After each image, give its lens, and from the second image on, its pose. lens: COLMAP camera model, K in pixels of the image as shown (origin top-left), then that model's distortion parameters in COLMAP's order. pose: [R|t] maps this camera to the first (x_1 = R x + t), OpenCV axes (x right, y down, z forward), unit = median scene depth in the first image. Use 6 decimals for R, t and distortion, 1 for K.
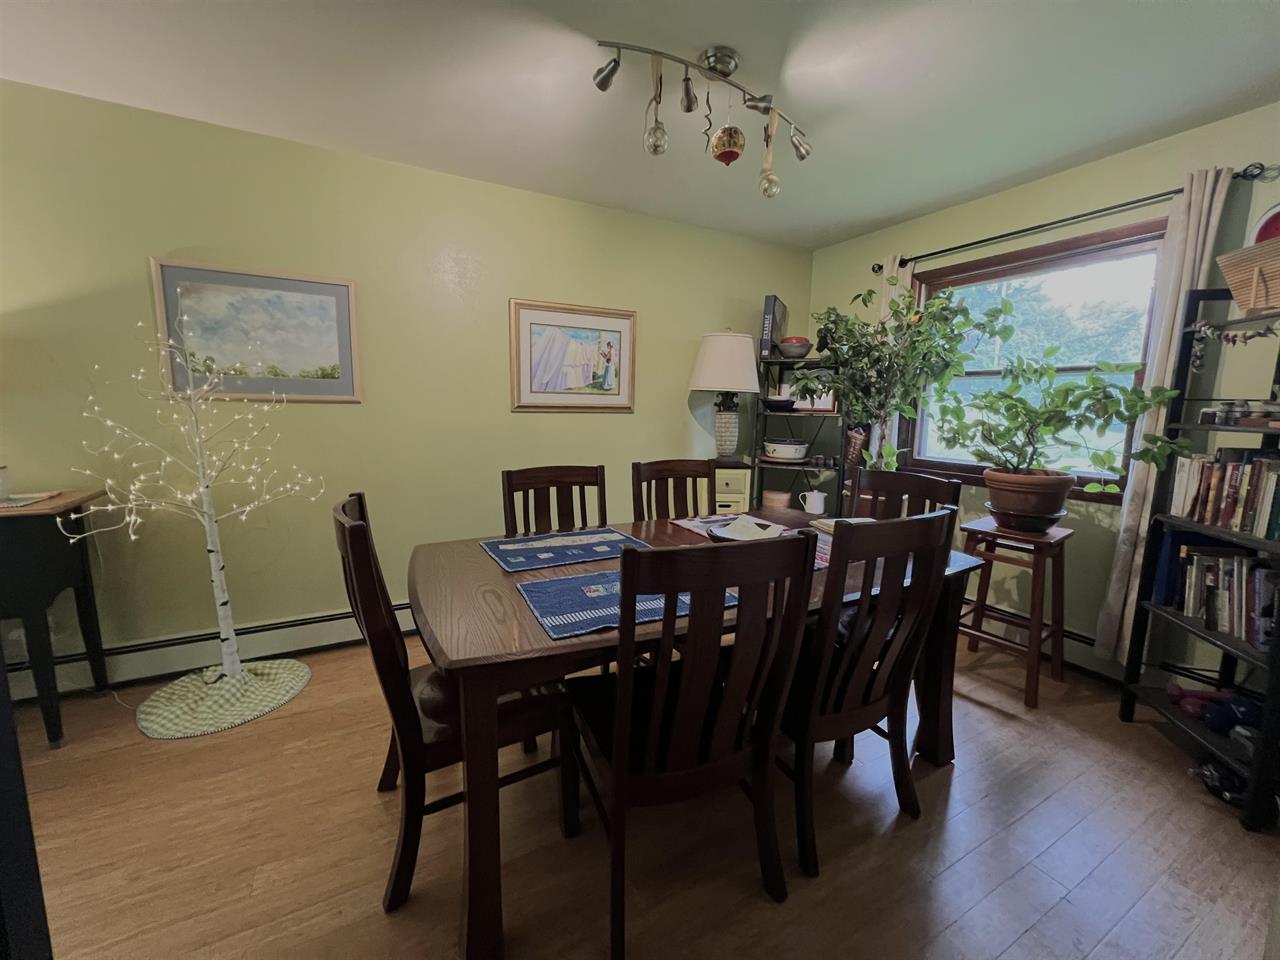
lens RADIAL K [[512.3, 0, 641.2], [0, 512.3, 474.8], [0, 0, 1]] dist [-0.005752, 0.000734]
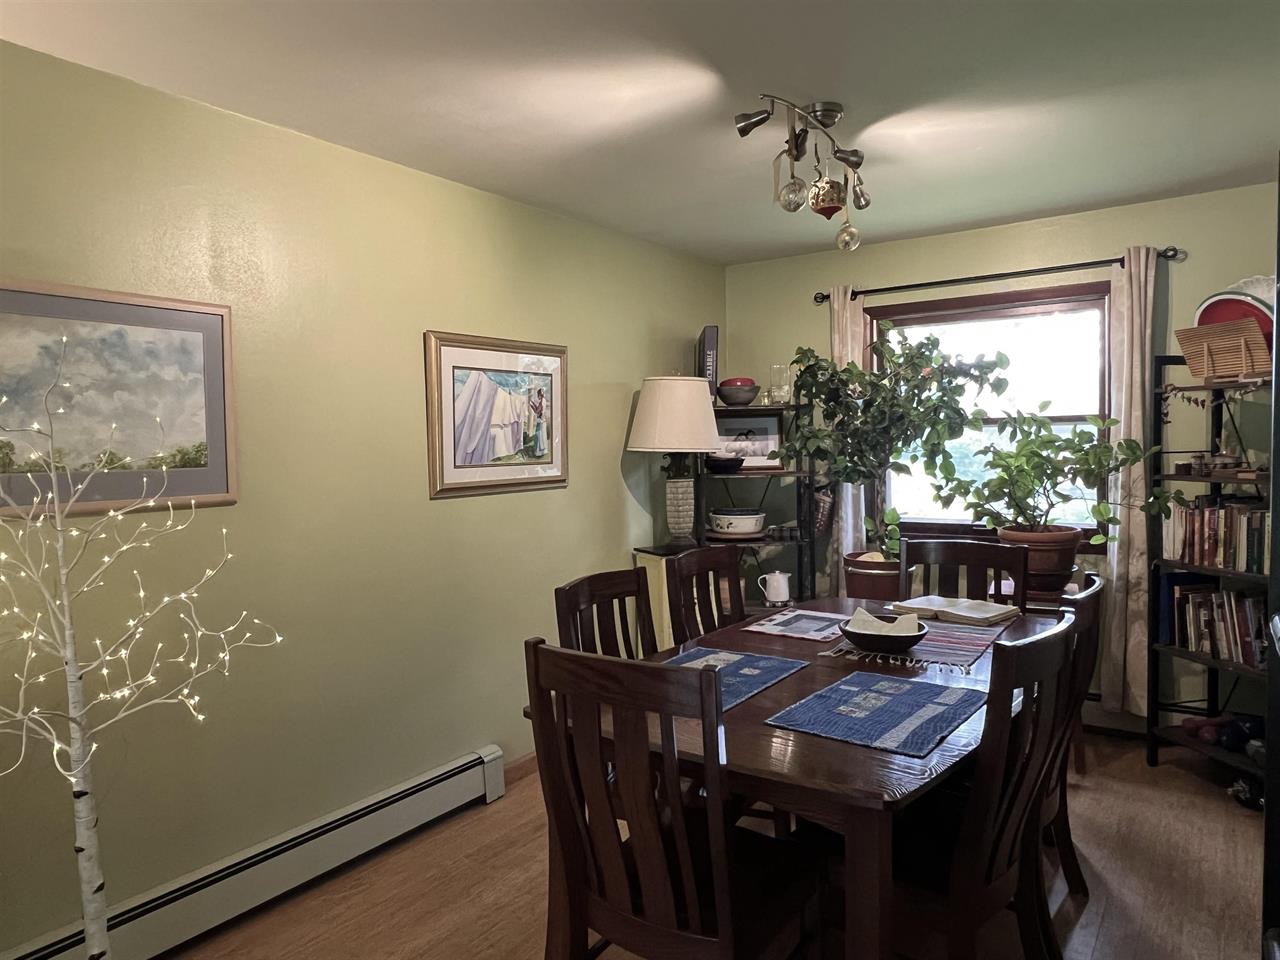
lens RADIAL K [[839.7, 0, 638.1], [0, 839.7, 477.5], [0, 0, 1]] dist [0.000058, -0.009818]
pose [[0.895571, -0.054646, 0.441551, -0.609894], [0.095115, 0.993001, -0.070023, -0.062254], [-0.434634, 0.104708, 0.894500, -0.097474]]
